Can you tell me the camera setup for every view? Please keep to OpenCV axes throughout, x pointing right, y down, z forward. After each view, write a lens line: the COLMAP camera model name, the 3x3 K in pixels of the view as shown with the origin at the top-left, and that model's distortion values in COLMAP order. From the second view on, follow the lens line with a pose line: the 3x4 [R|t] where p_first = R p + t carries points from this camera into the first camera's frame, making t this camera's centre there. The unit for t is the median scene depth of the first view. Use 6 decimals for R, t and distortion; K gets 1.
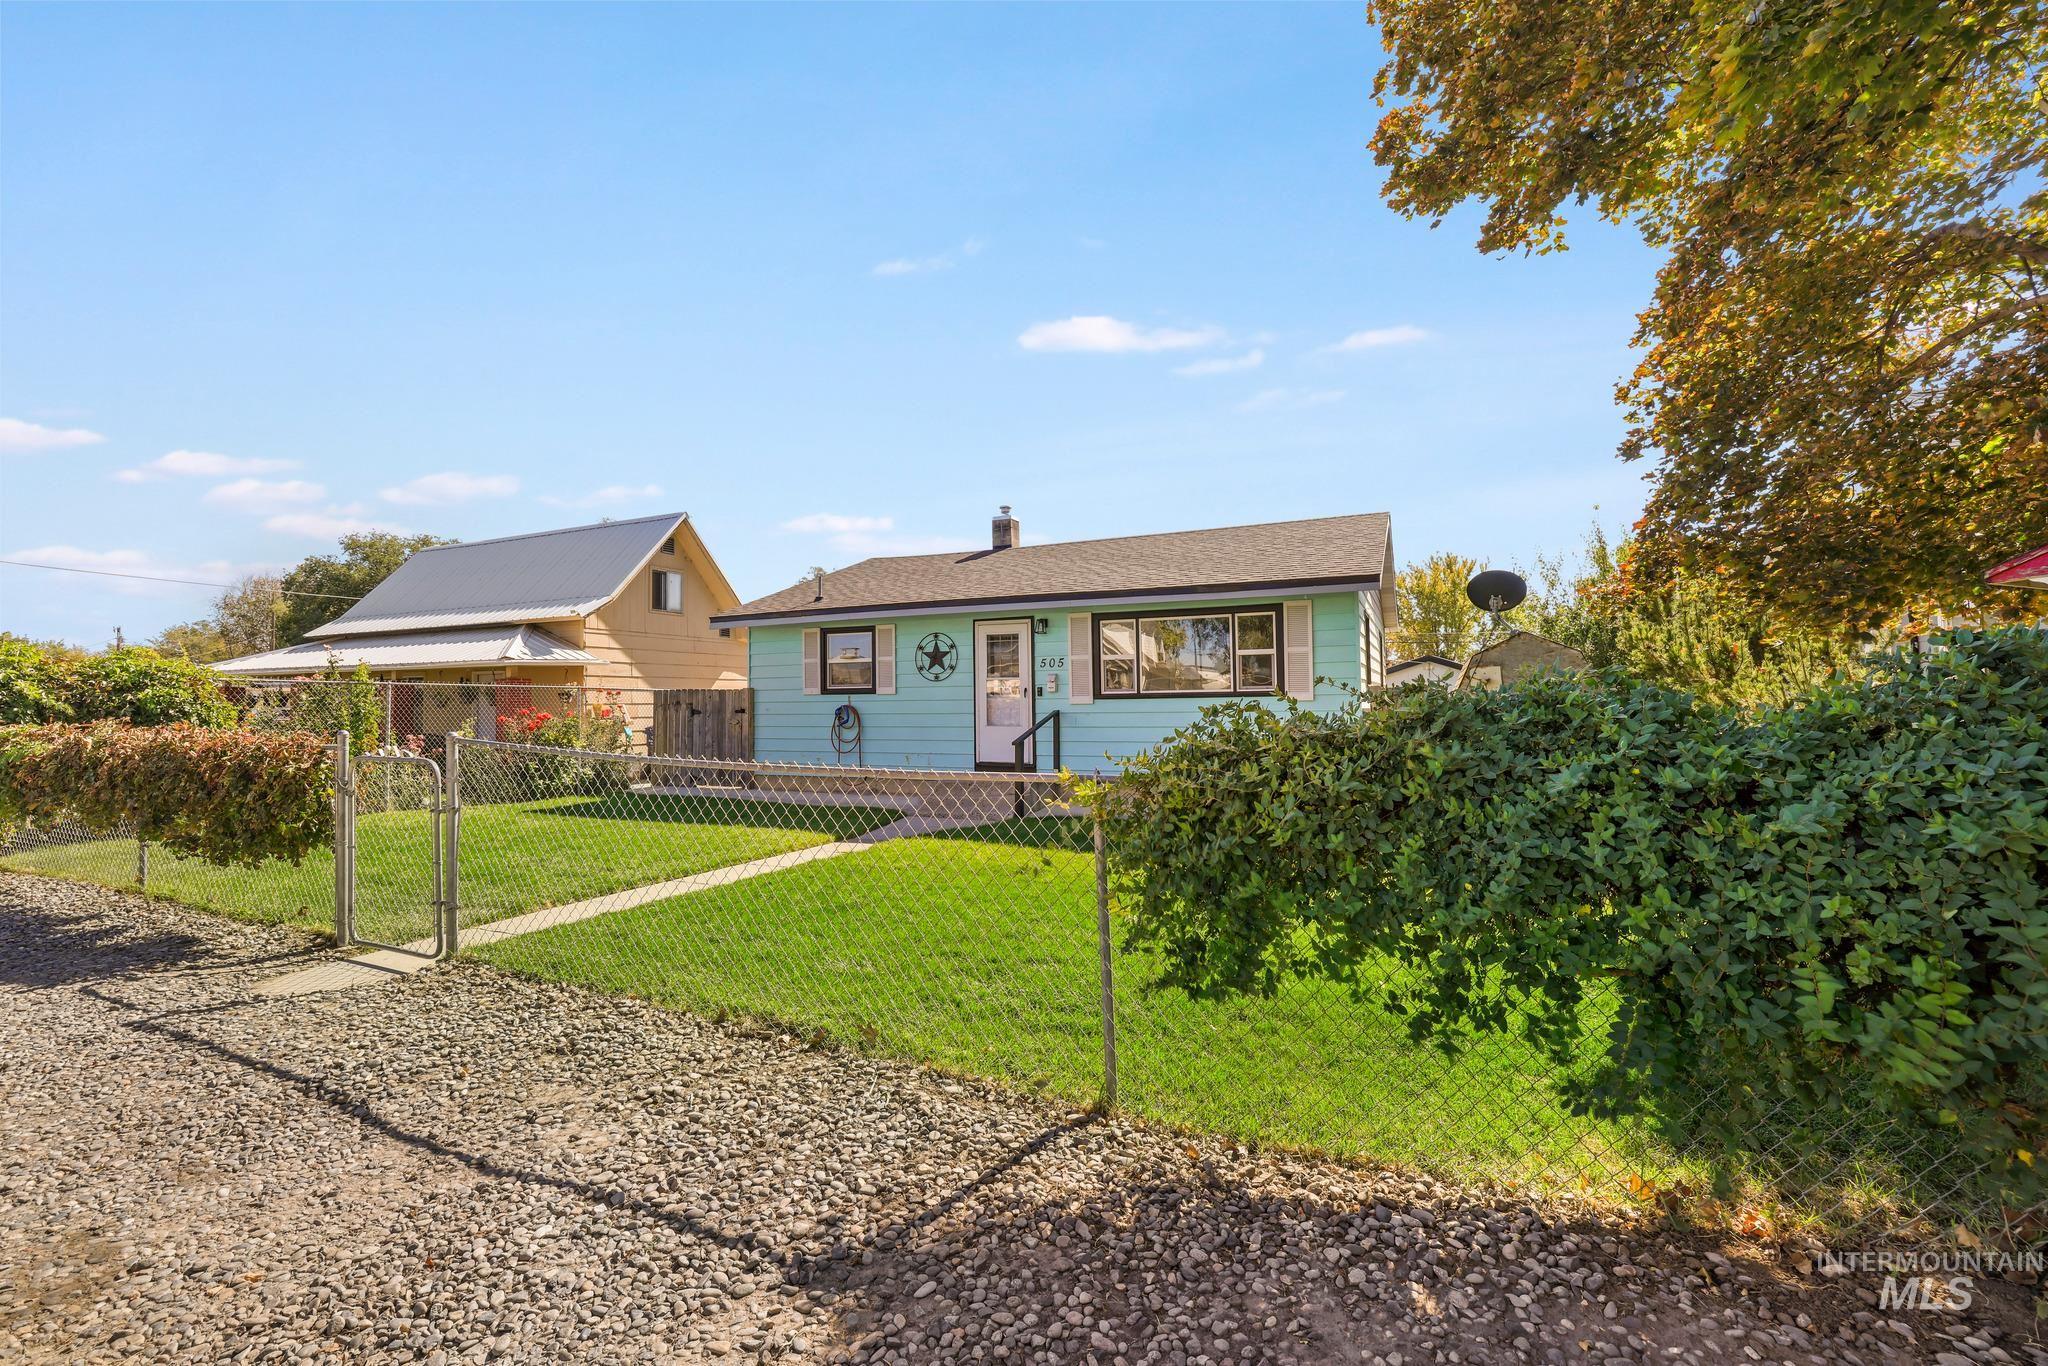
lens RADIAL K [[910.0, 0, 1017.1], [0, 910.0, 665.2], [0, 0, 1]] dist [-0.035544, 0.011114]
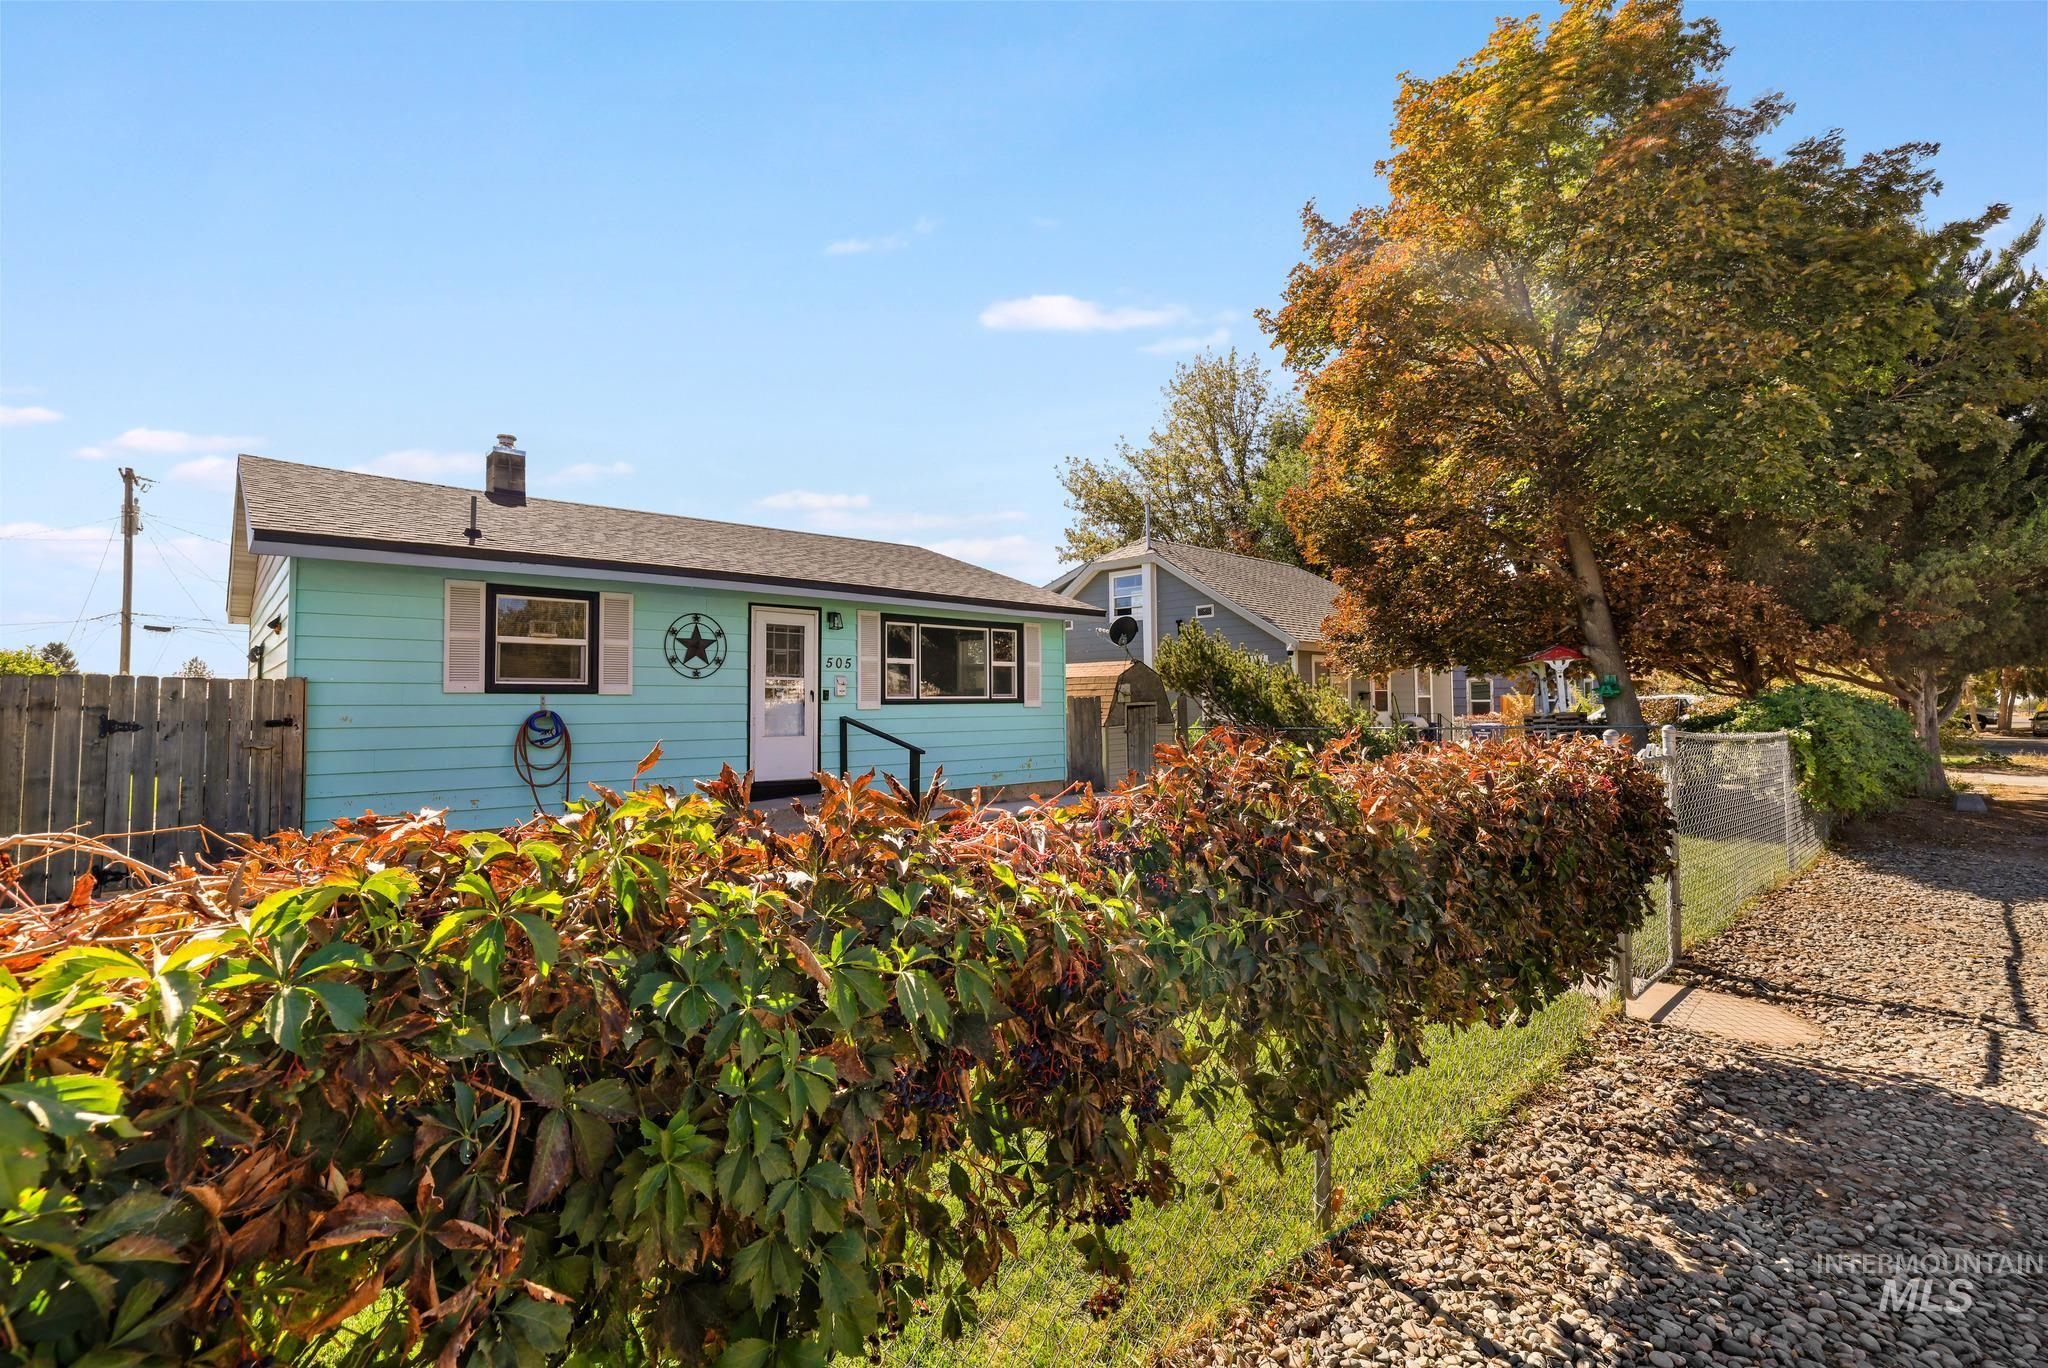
lens RADIAL K [[907.4, 0, 1017.8], [0, 907.4, 670.9], [0, 0, 1]] dist [-0.037175, 0.013890]
pose [[0.380070, 0.042897, 0.923962, -0.667579], [-0.034179, 0.998893, -0.032316, 0.025977], [-0.924326, -0.019298, 0.381116, 0.471749]]
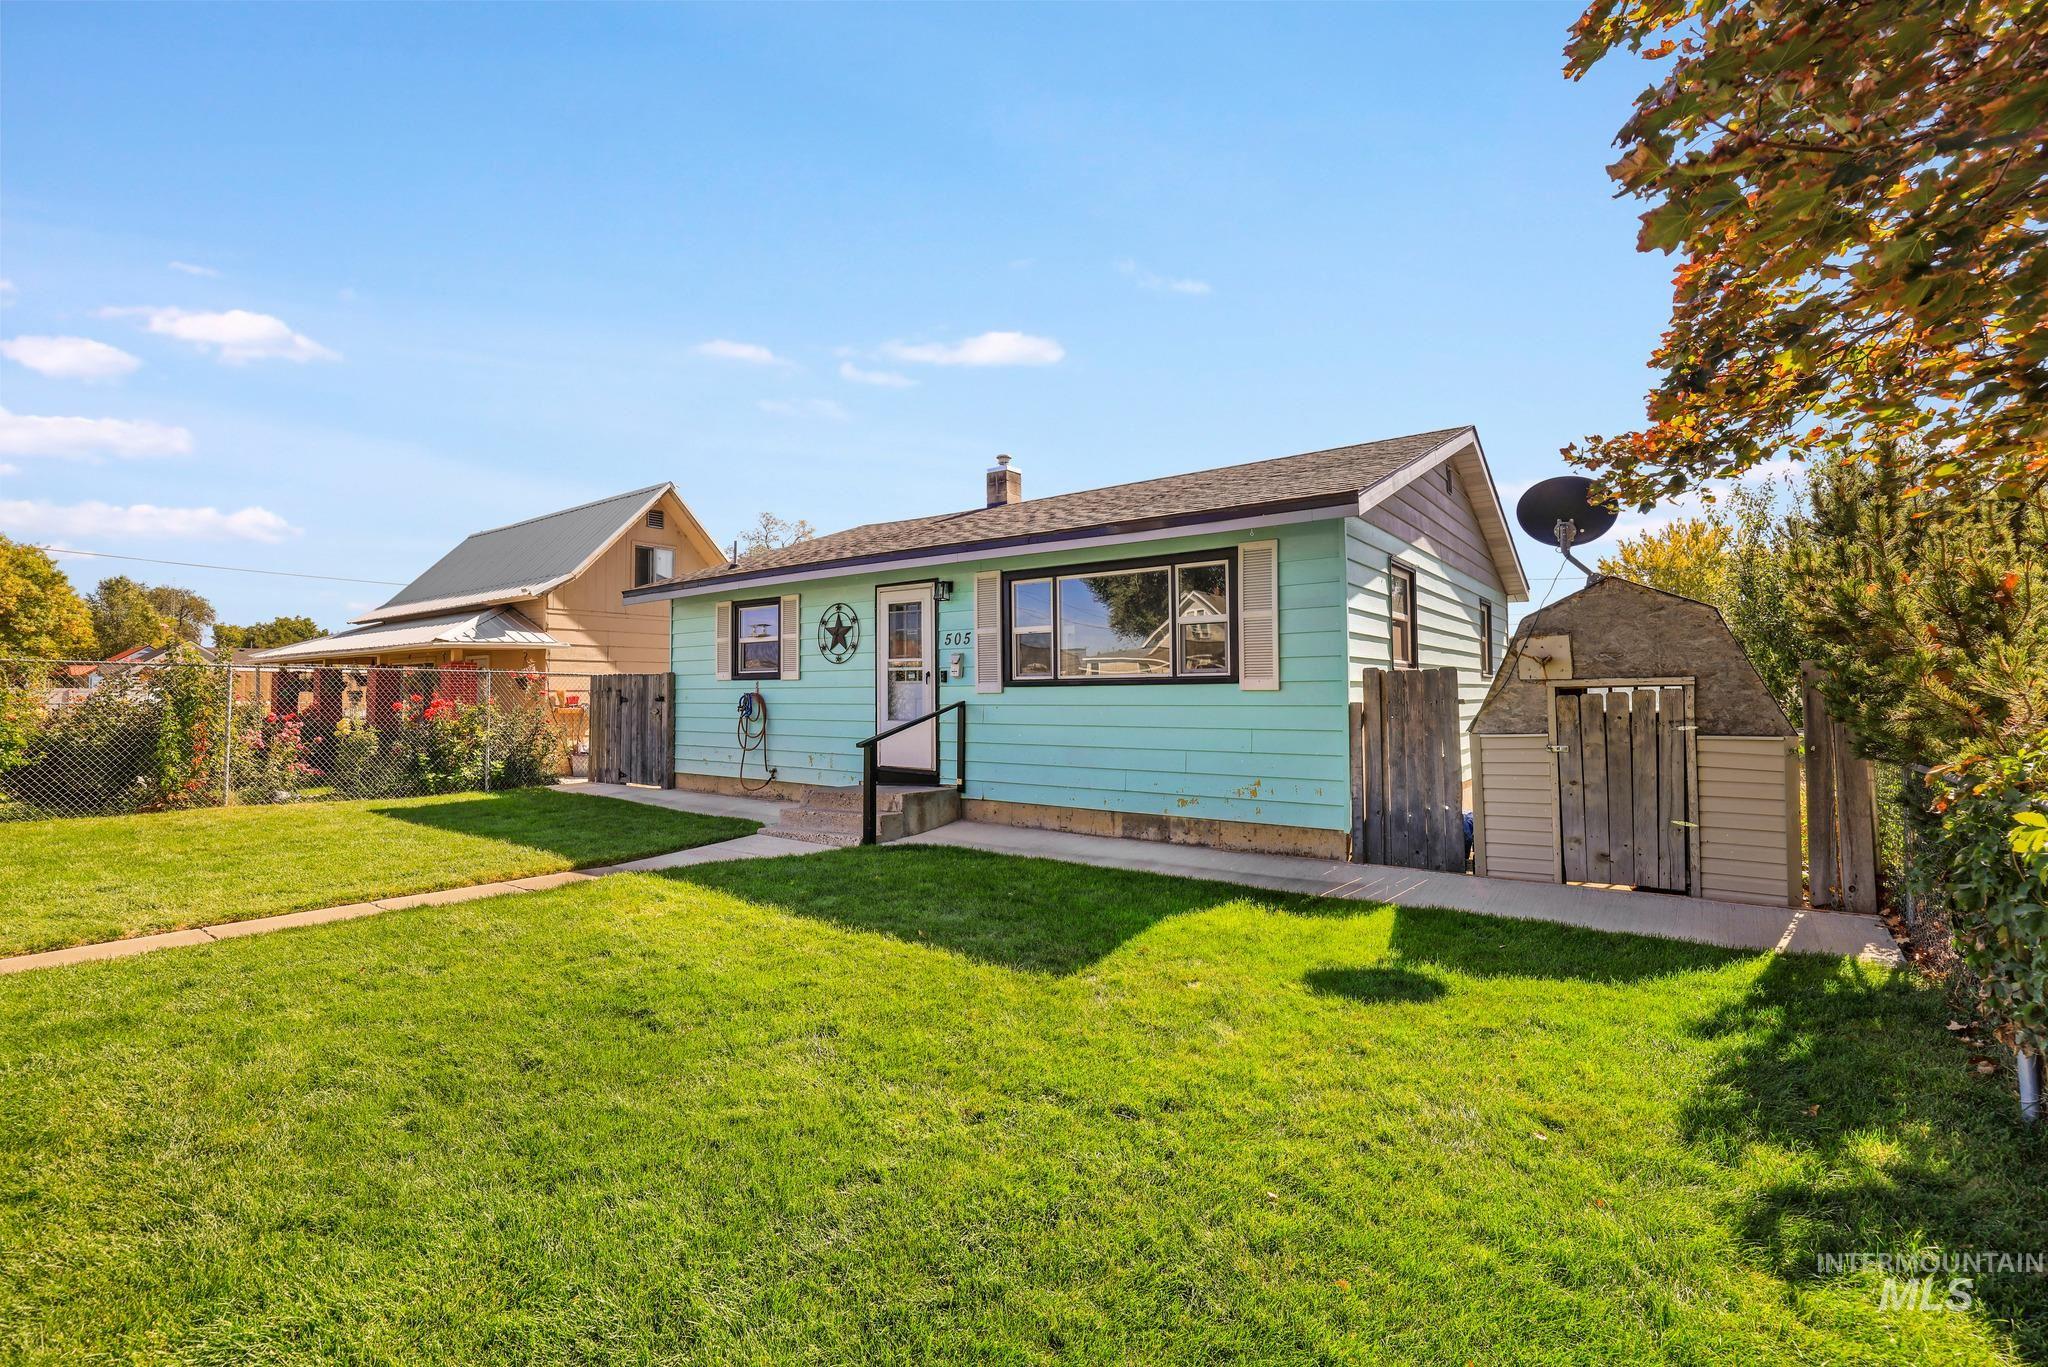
lens RADIAL K [[910.0, 0, 1003.8], [0, 910.0, 668.5], [0, 0, 1]] dist [-0.035544, 0.011114]
pose [[0.974182, 0.001204, -0.225761, 0.232462], [0.001775, 0.999914, 0.012995, 0.011657], [0.225757, -0.013060, 0.974096, 0.251284]]
